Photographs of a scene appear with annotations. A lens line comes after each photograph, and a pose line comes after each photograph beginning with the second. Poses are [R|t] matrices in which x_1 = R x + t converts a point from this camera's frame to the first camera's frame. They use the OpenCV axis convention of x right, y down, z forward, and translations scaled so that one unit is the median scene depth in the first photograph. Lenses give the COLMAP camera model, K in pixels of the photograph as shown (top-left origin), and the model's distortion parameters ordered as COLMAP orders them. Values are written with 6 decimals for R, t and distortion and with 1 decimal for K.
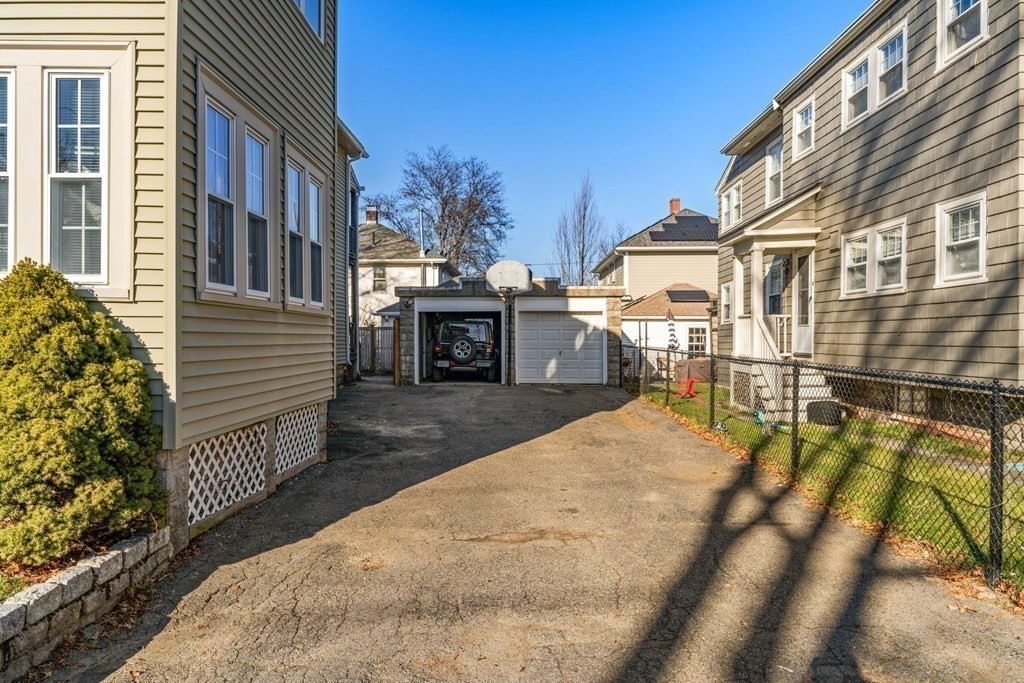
lens RADIAL K [[425.3, 0, 511.5], [0, 425.3, 344.2], [0, 0, 1]] dist [0.000217, 0.000420]
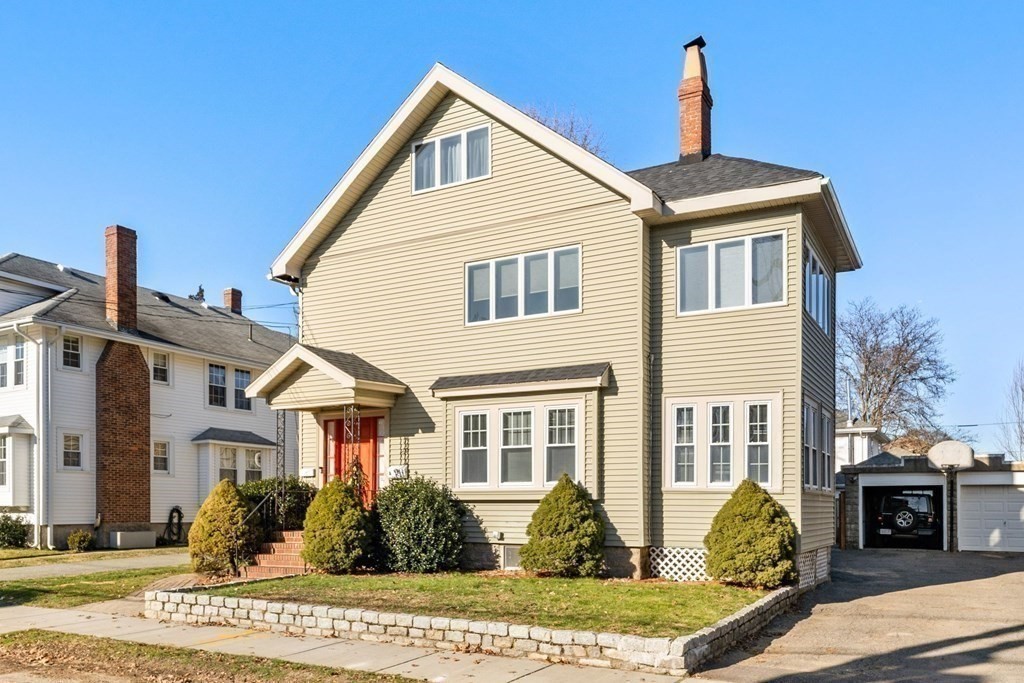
lens RADIAL K [[806.5, 0, 513.5], [0, 806.5, 496.7], [0, 0, 1]] dist [-0.003364, -0.003303]
pose [[0.880419, -0.001964, -0.474193, -0.014118], [-0.011732, 0.999595, -0.025921, 0.020719], [0.474052, 0.028385, 0.880039, -1.402835]]
